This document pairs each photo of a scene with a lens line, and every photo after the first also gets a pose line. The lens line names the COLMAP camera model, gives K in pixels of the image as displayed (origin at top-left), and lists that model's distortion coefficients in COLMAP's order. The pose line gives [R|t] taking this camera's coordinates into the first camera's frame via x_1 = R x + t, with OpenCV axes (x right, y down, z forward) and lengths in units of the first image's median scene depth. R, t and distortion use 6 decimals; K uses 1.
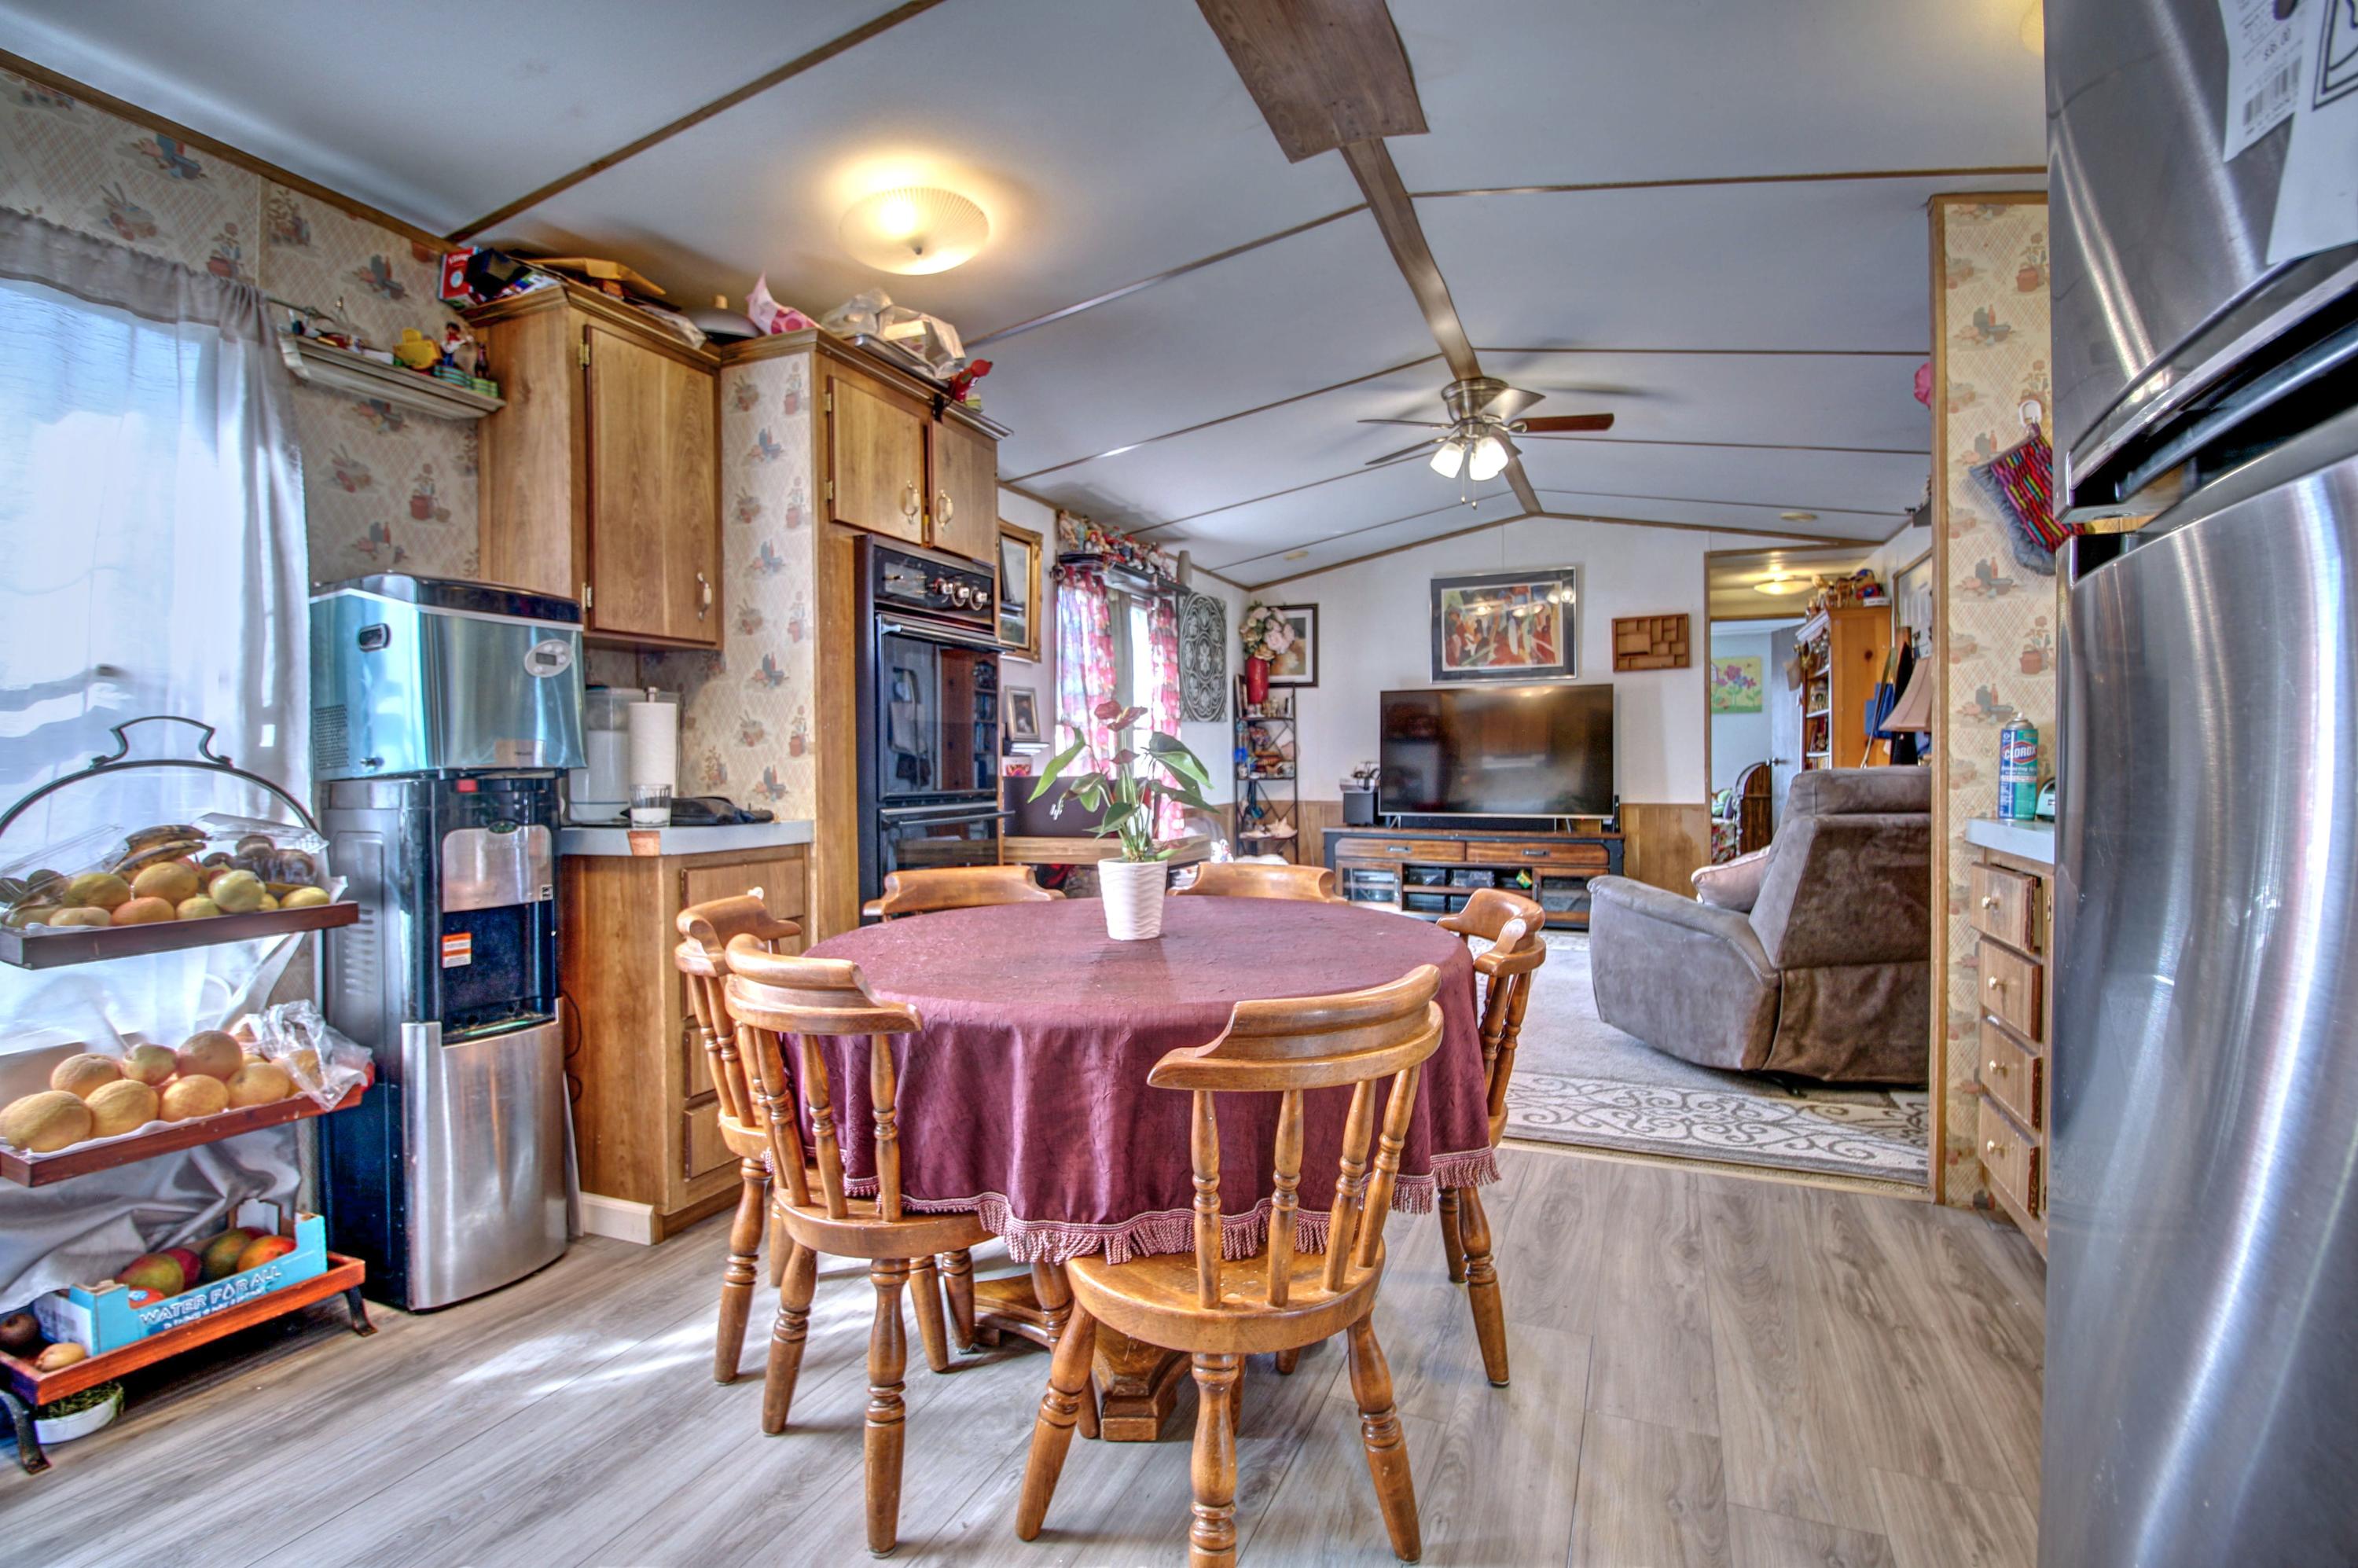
lens RADIAL K [[1106.2, 0, 1170.1], [0, 1106.2, 766.8], [0, 0, 1]] dist [-0.009889, -0.001919]
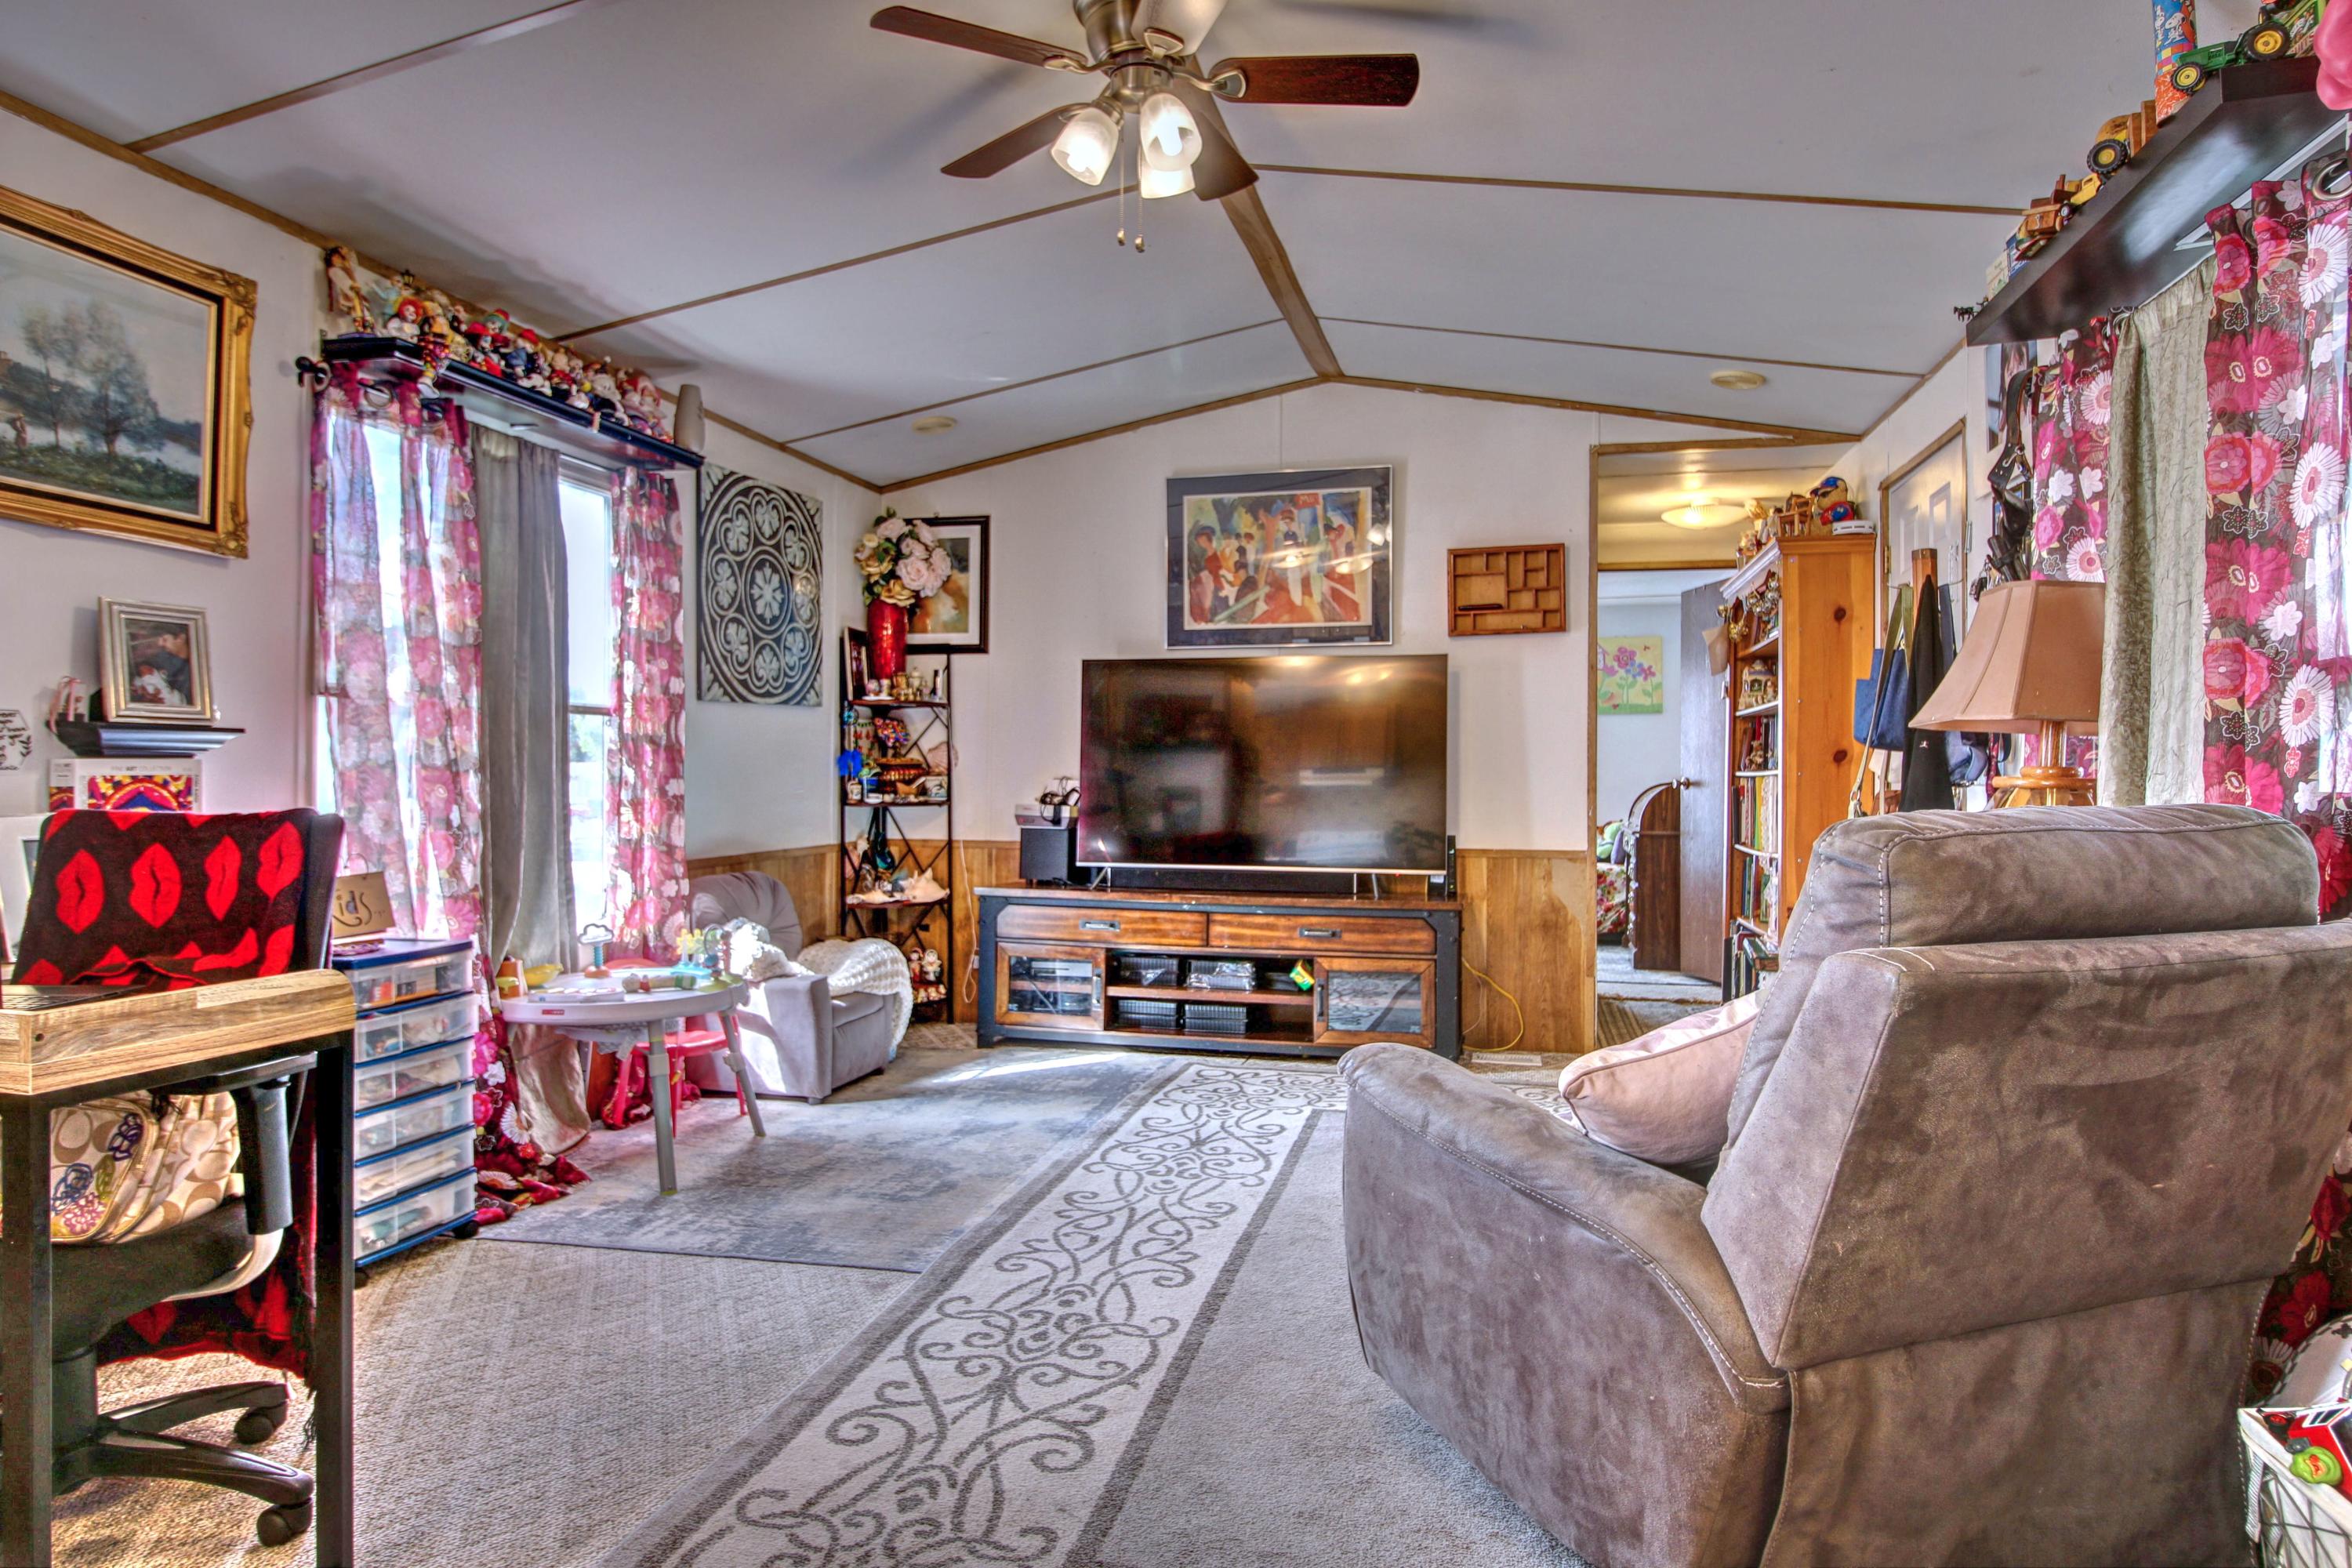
lens RADIAL K [[1384.6, 0, 1172.6], [0, 1384.6, 768.5], [0, 0, 1]] dist [0.007223, -0.012060]
pose [[0.986956, 0.011841, 0.160551, 0.282183], [-0.010375, 0.999897, -0.009966, -0.006173], [-0.160653, 0.008170, 0.986977, 0.588251]]
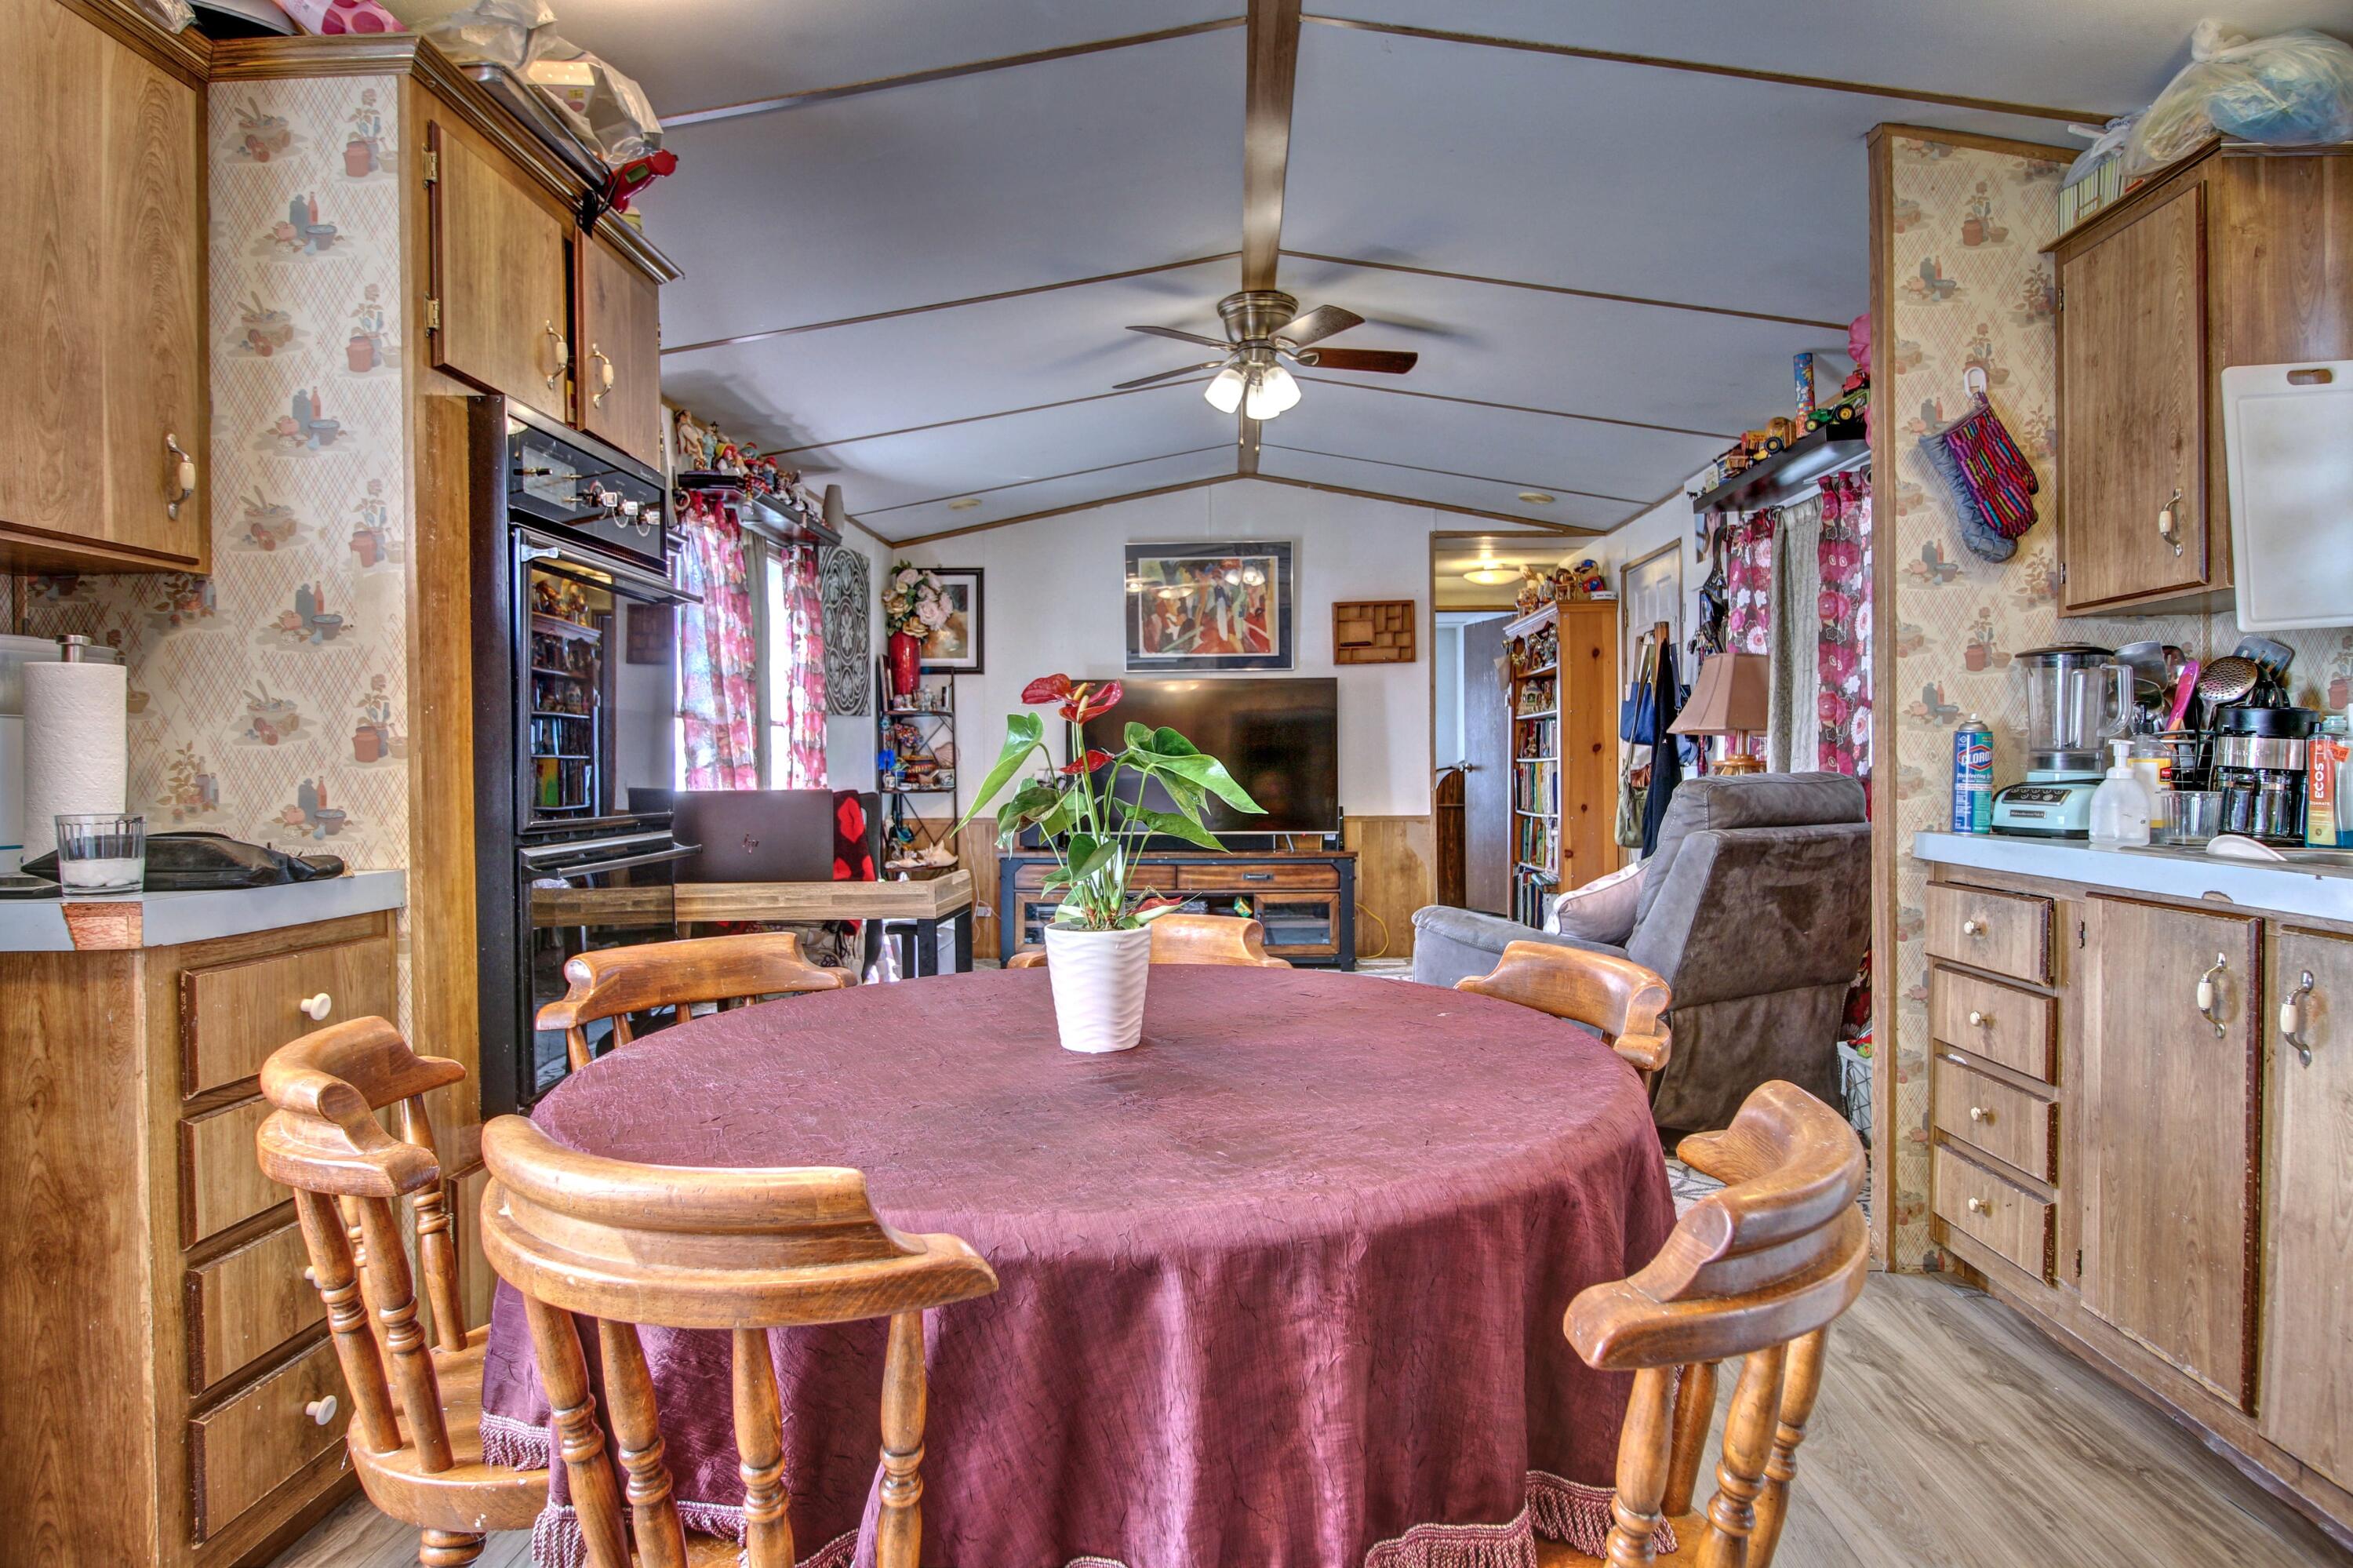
lens RADIAL K [[1318.4, 0, 1185.7], [0, 1318.4, 769.8], [0, 0, 1]] dist [-0.000006, -0.008977]
pose [[0.934788, -0.001509, 0.355202, -0.164153], [0.002764, 0.999992, -0.003025, -0.001517], [-0.355194, 0.003809, 0.934785, 0.175574]]
